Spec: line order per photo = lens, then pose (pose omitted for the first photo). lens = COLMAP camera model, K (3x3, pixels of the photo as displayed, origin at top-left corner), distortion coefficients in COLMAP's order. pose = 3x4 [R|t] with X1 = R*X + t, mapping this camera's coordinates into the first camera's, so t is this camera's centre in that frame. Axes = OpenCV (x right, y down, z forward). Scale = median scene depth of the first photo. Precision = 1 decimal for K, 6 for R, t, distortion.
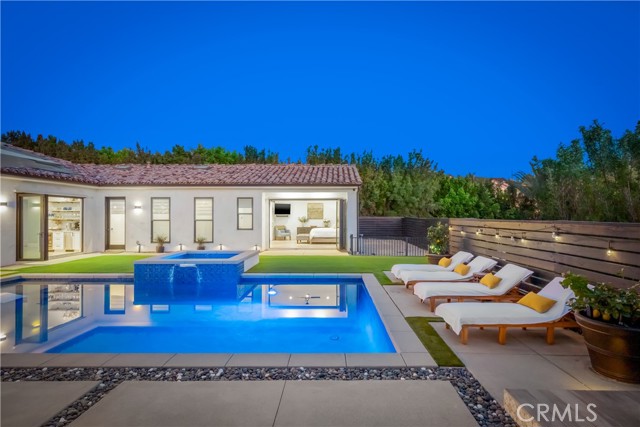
lens RADIAL K [[316.6, 0, 321.3], [0, 316.6, 213.2], [0, 0, 1]] dist [0.002104, -0.000566]
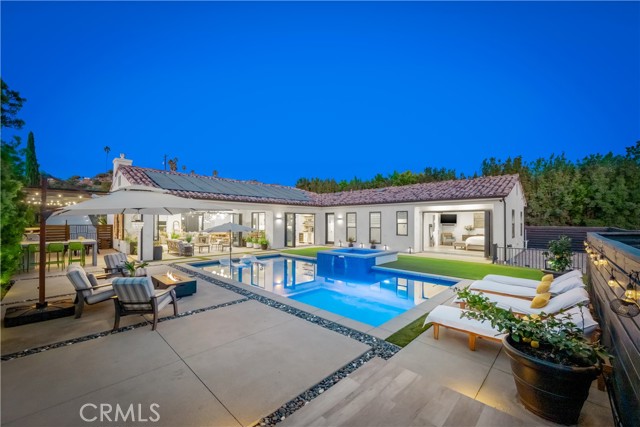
lens RADIAL K [[251.4, 0, 321.1], [0, 251.4, 222.3], [0, 0, 1]] dist [0.001229, 0.000037]
pose [[0.724141, 0.002558, -0.689647, 0.240011], [0.002407, 0.999978, 0.006236, -0.010108], [0.689647, -0.006175, 0.724119, 0.004752]]
